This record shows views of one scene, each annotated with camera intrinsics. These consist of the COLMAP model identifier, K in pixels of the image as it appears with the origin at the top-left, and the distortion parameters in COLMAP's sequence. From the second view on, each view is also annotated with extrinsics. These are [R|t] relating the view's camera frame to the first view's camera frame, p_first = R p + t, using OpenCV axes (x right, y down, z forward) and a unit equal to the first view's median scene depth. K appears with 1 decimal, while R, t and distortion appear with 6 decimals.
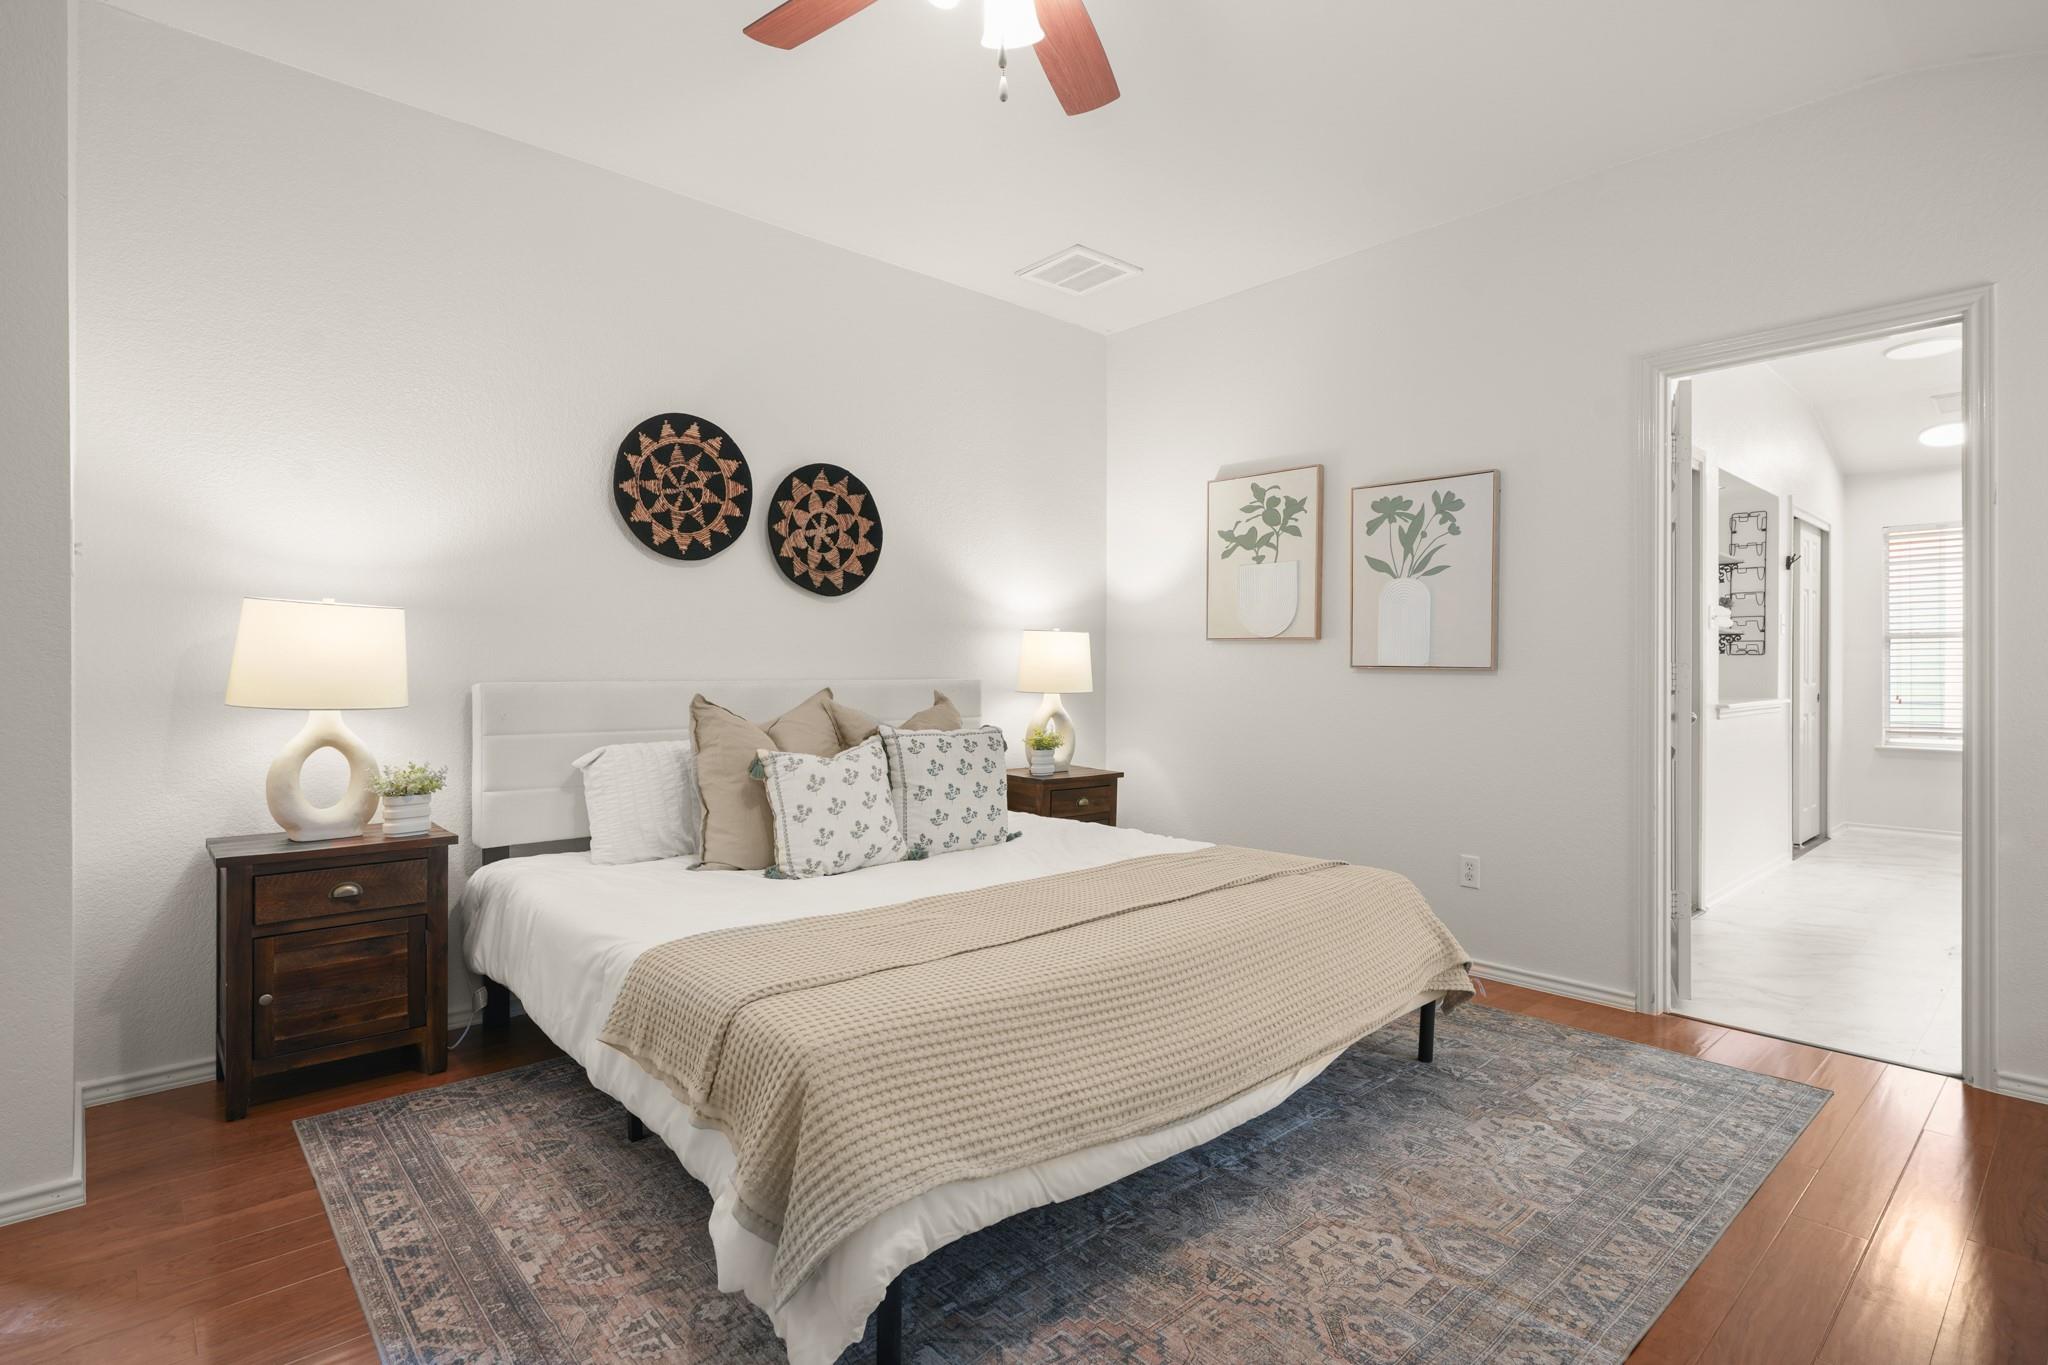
lens RADIAL K [[1016.3, 0, 1023.6], [0, 1016.3, 676.9], [0, 0, 1]] dist [-0.000707, 0.000925]
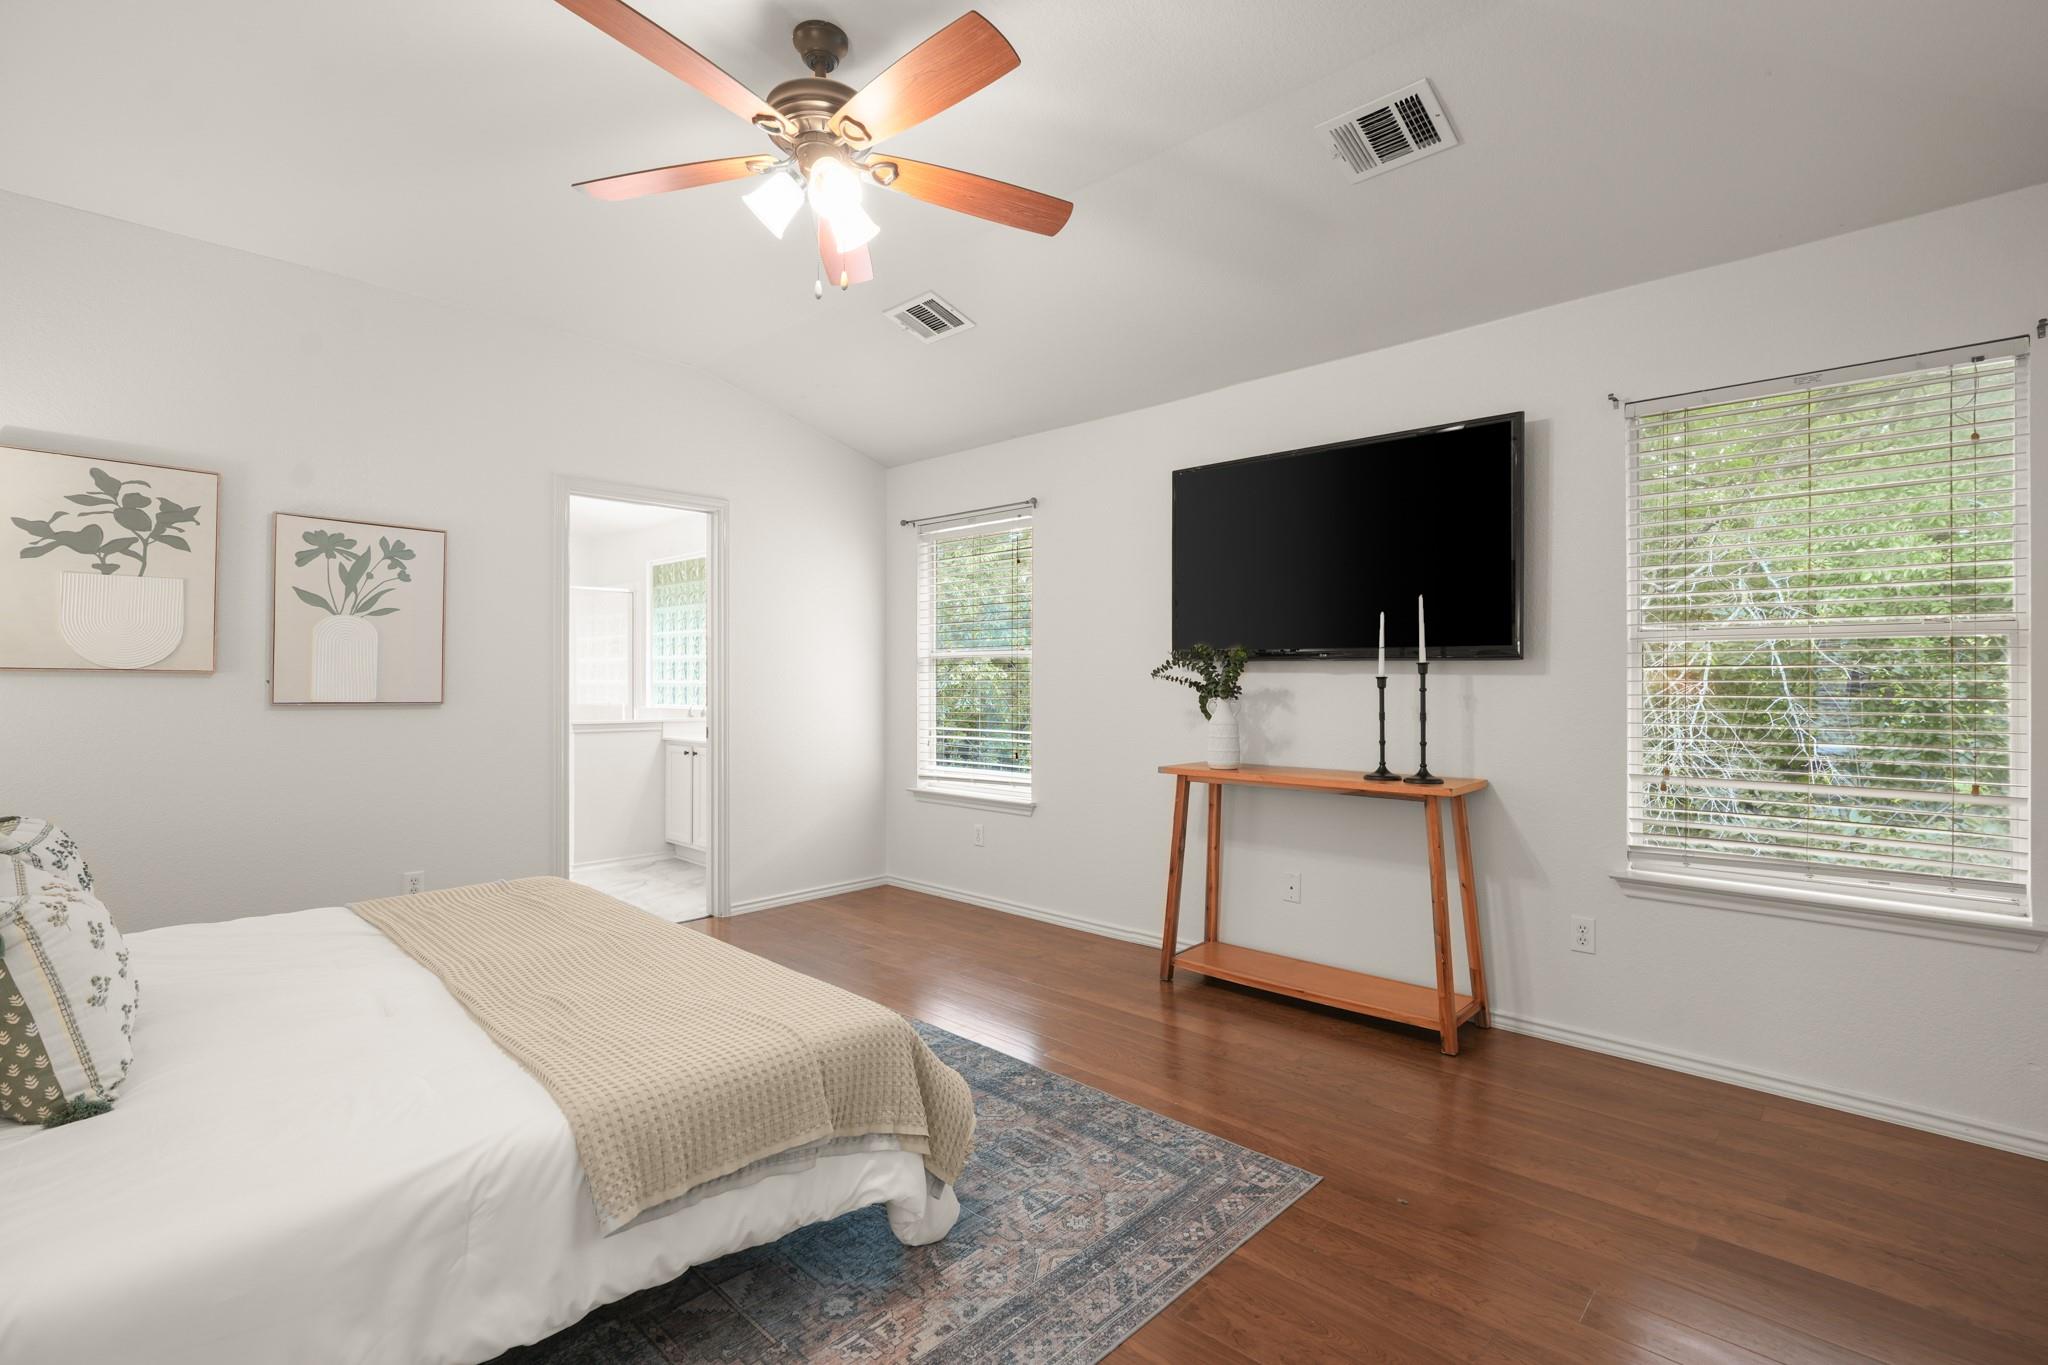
lens RADIAL K [[940.2, 0, 1029.2], [0, 940.2, 688.1], [0, 0, 1]] dist [-0.000317, 0.000507]
pose [[-0.078113, -0.011427, 0.996879, -0.611181], [0.005226, 0.999916, 0.011872, -0.032203], [-0.996931, 0.006137, -0.078046, 0.393720]]
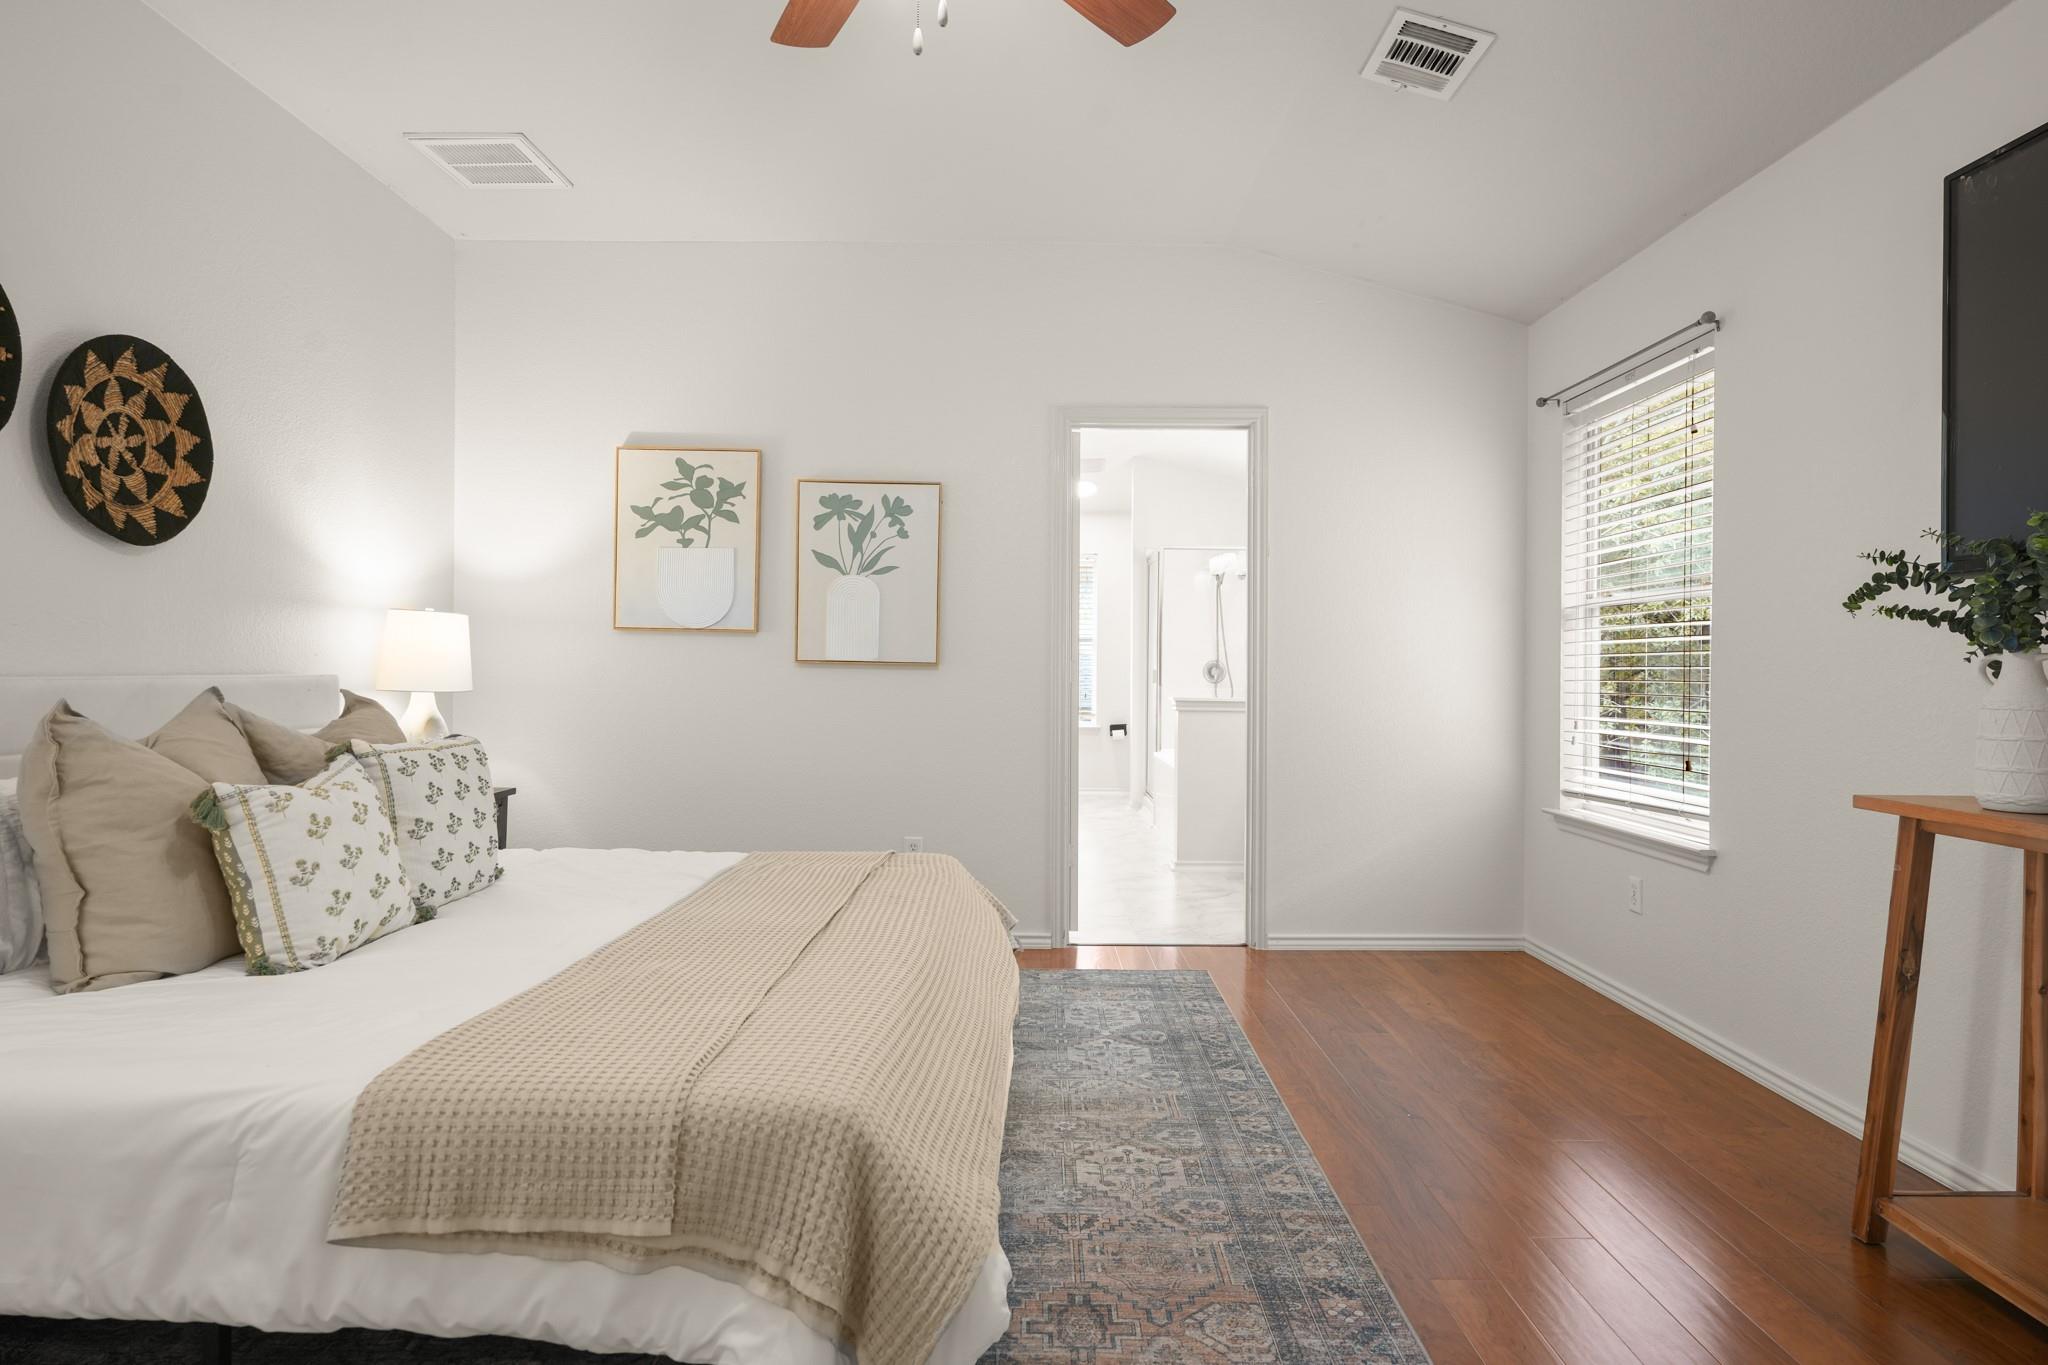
lens RADIAL K [[1113.2, 0, 1024.0], [0, 1113.2, 682.5], [0, 0, 1]] dist [-0.003046, 0.001185]
pose [[0.673157, -0.006286, 0.739473, -0.340751], [-0.000609, 0.999959, 0.009054, 0.000837], [-0.739499, -0.006545, 0.673125, 0.114290]]
